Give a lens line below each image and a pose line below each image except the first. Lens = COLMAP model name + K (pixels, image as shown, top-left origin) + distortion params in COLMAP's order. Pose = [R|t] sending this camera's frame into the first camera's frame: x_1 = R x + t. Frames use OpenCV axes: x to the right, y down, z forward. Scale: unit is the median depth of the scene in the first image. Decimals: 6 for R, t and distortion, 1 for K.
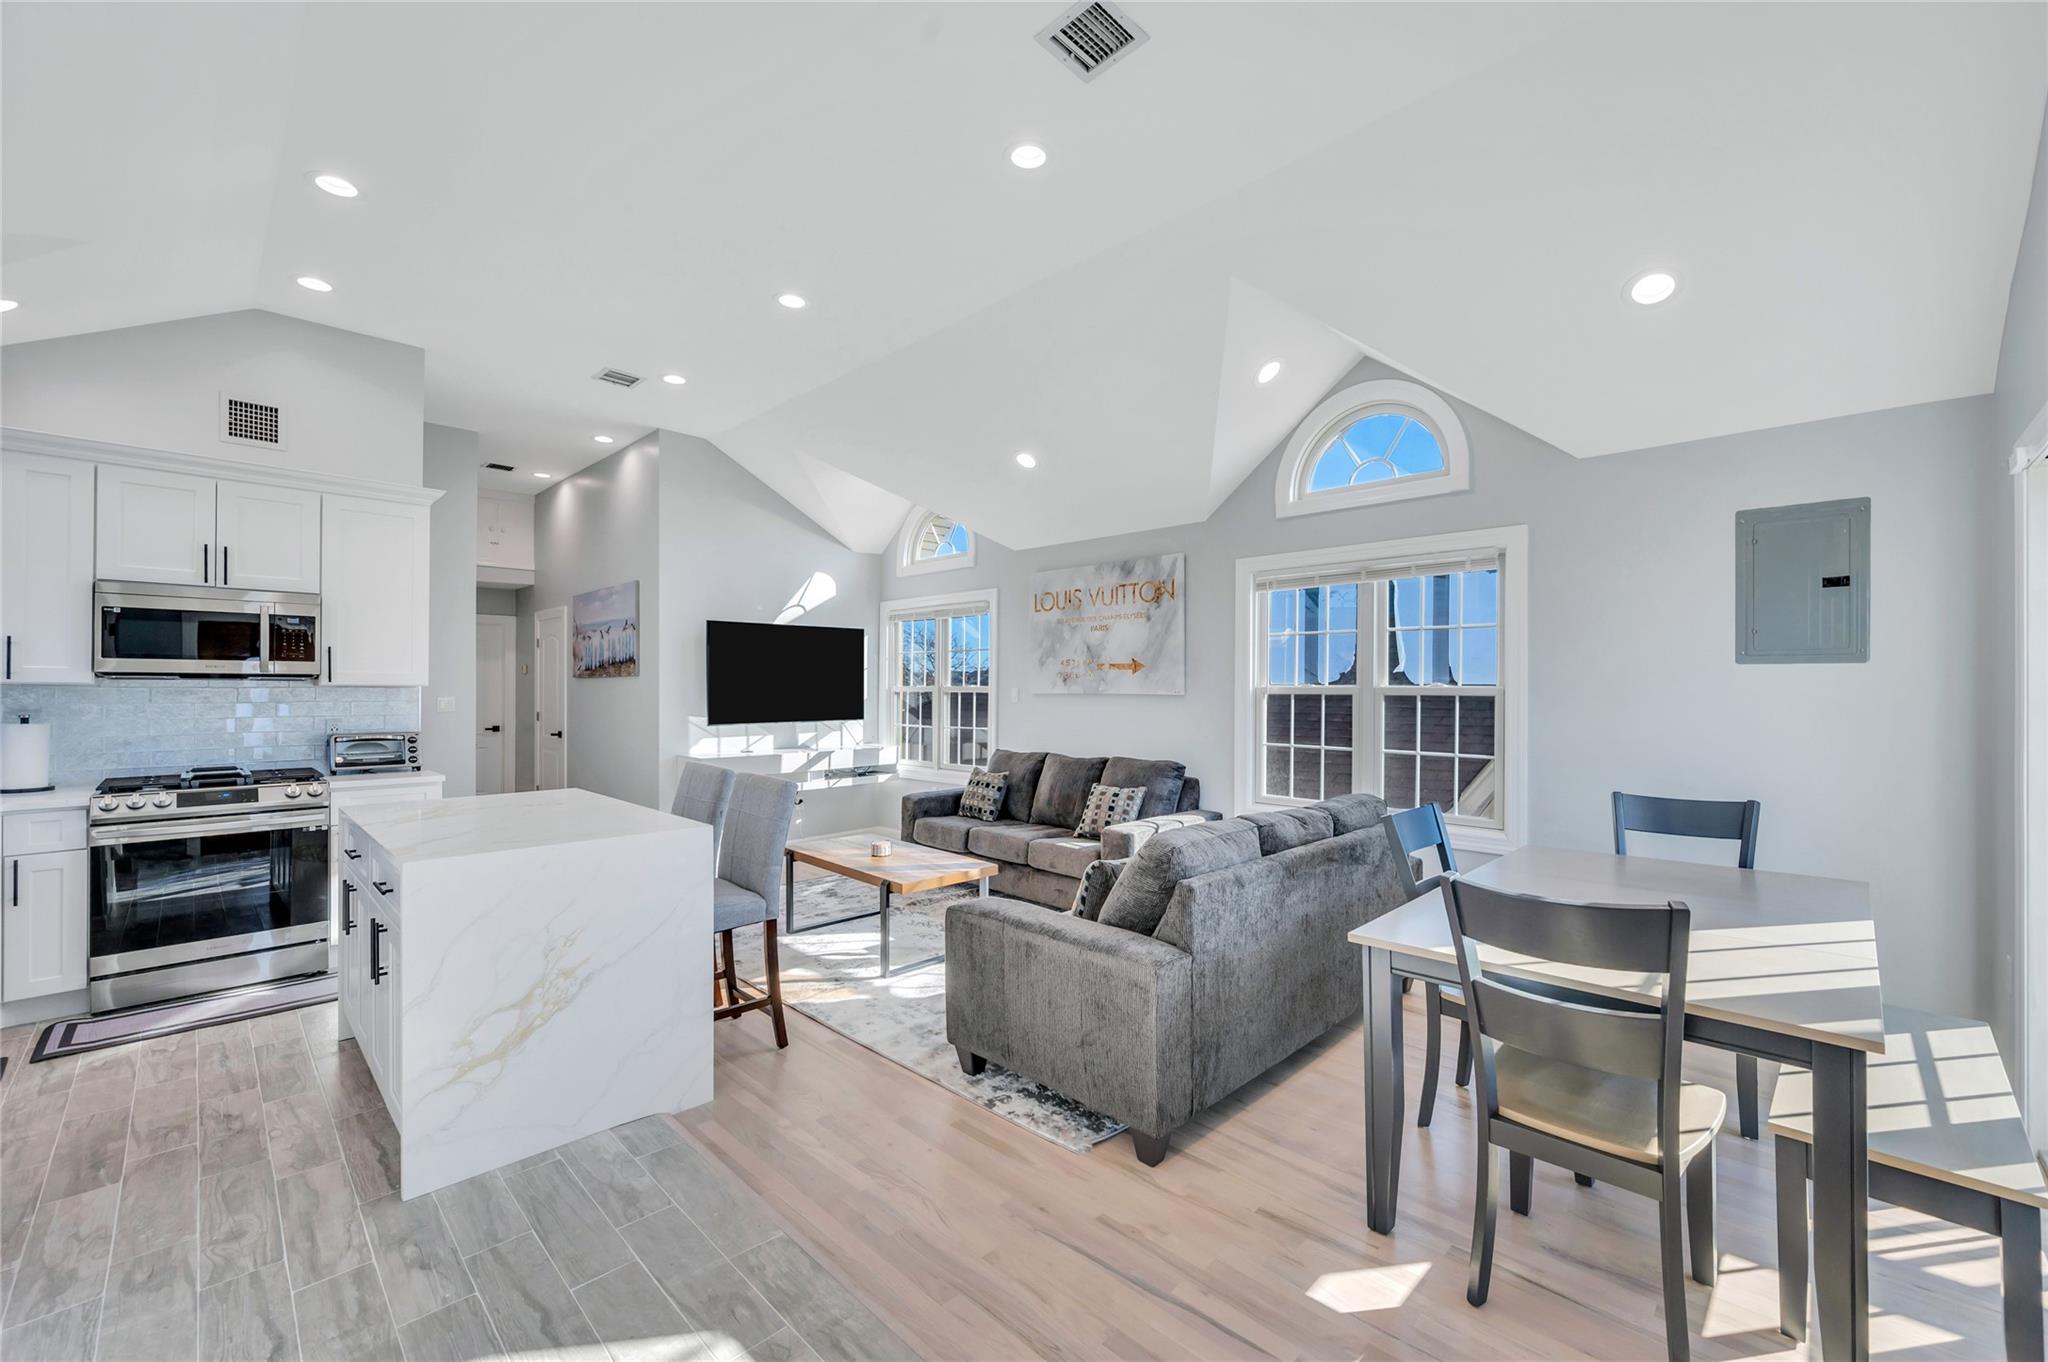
lens RADIAL K [[856.1, 0, 996.7], [0, 856.1, 683.1], [0, 0, 1]] dist [-0.000507, 0.001162]
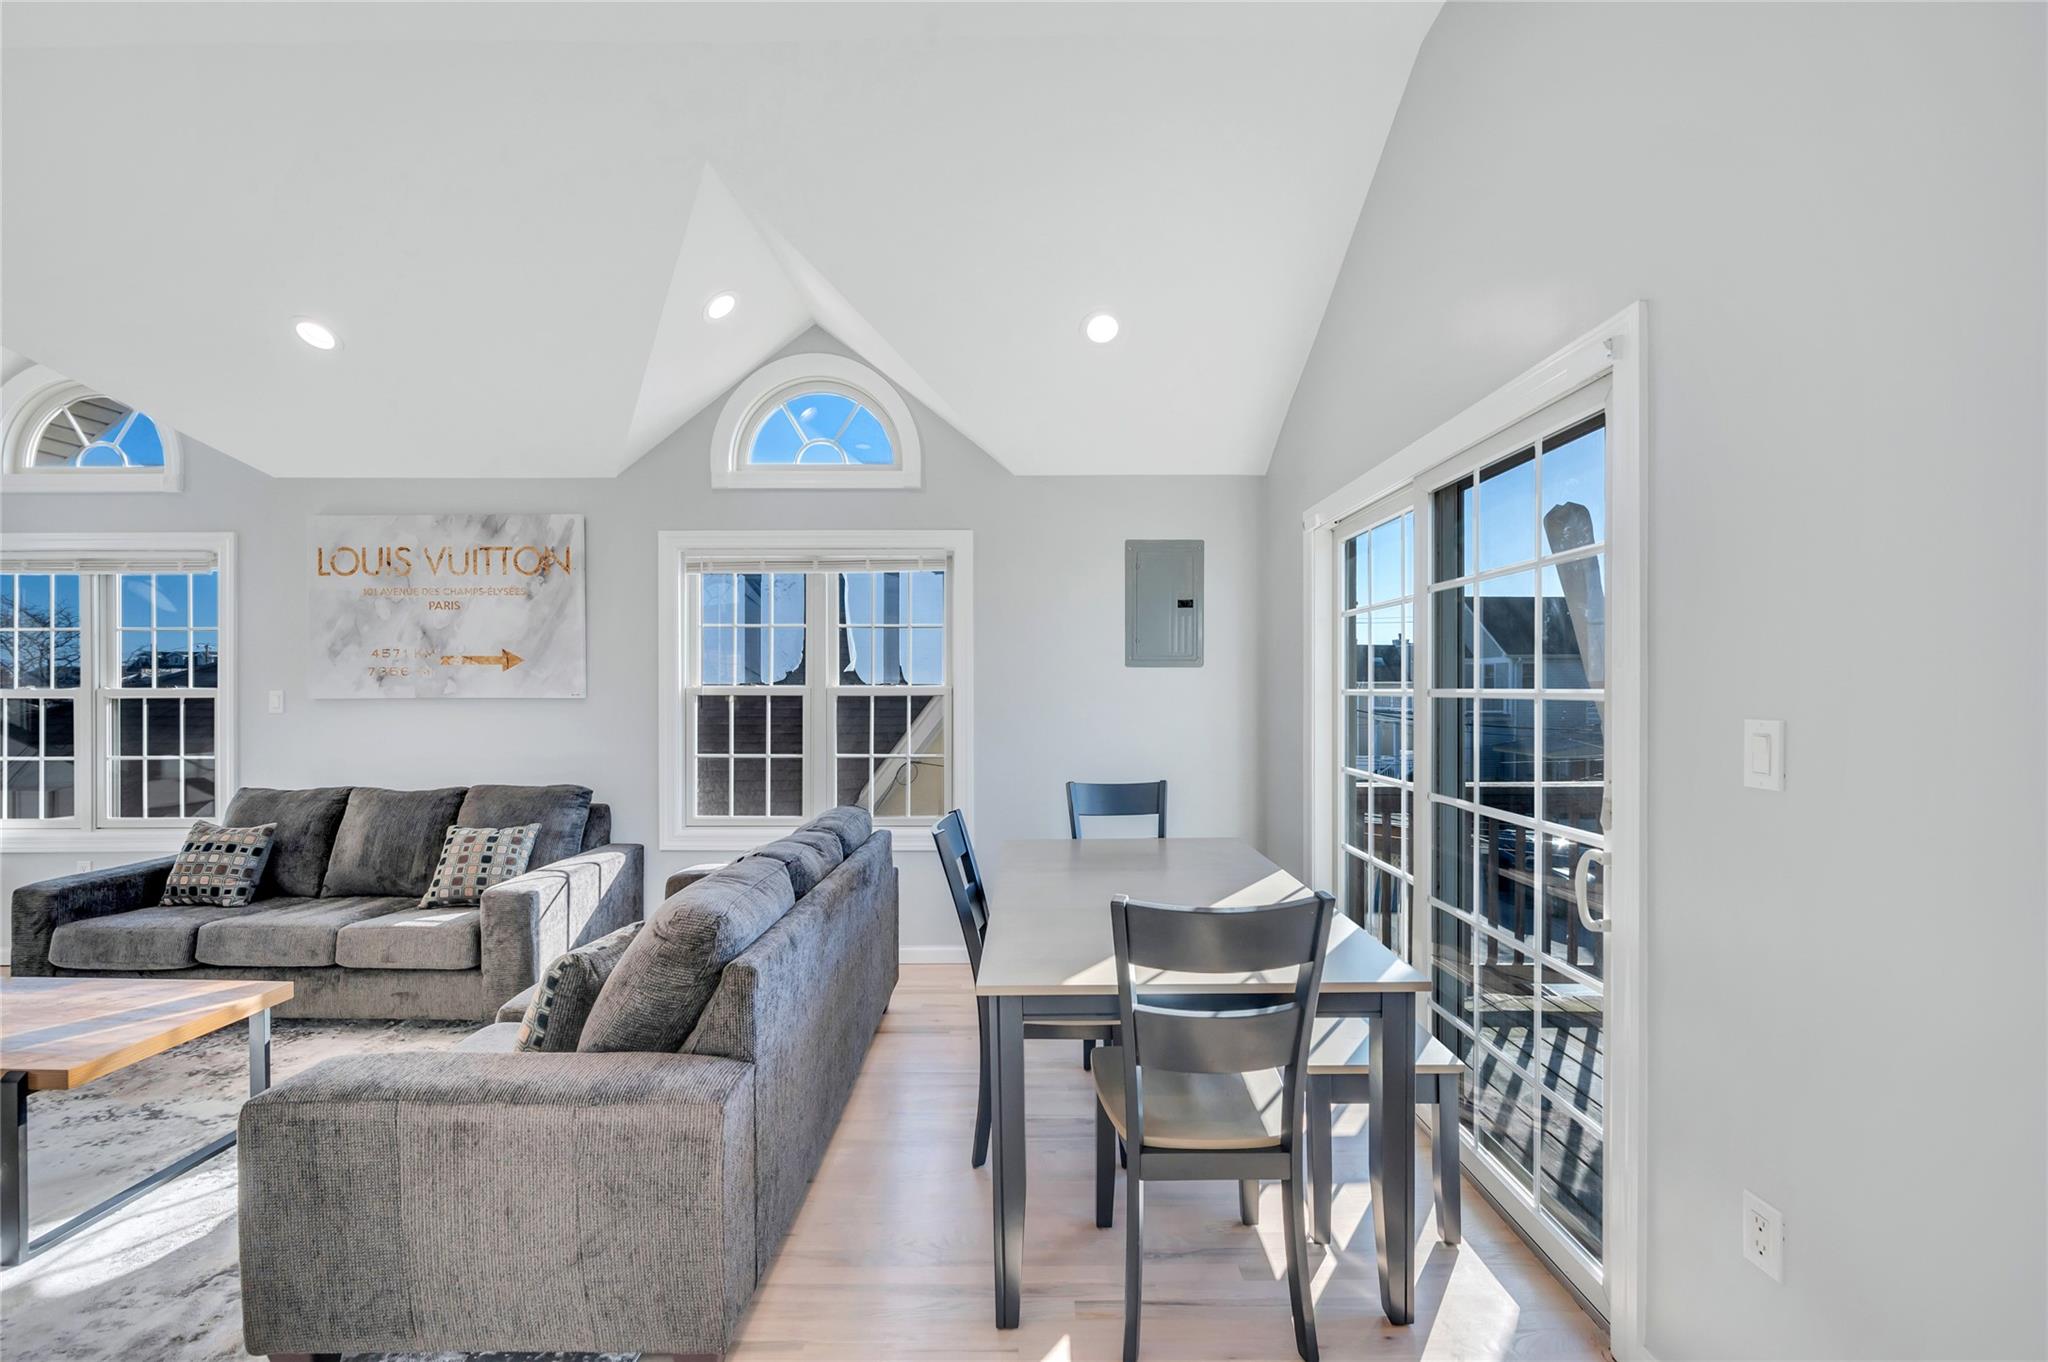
lens RADIAL K [[856.1, 0, 1033.7], [0, 856.1, 695.6], [0, 0, 1]] dist [-0.000507, 0.001162]
pose [[0.690854, -0.009238, 0.722935, -0.071348], [-0.000096, 0.999917, 0.012869, 0.001568], [-0.722994, -0.008960, 0.690796, 0.198944]]
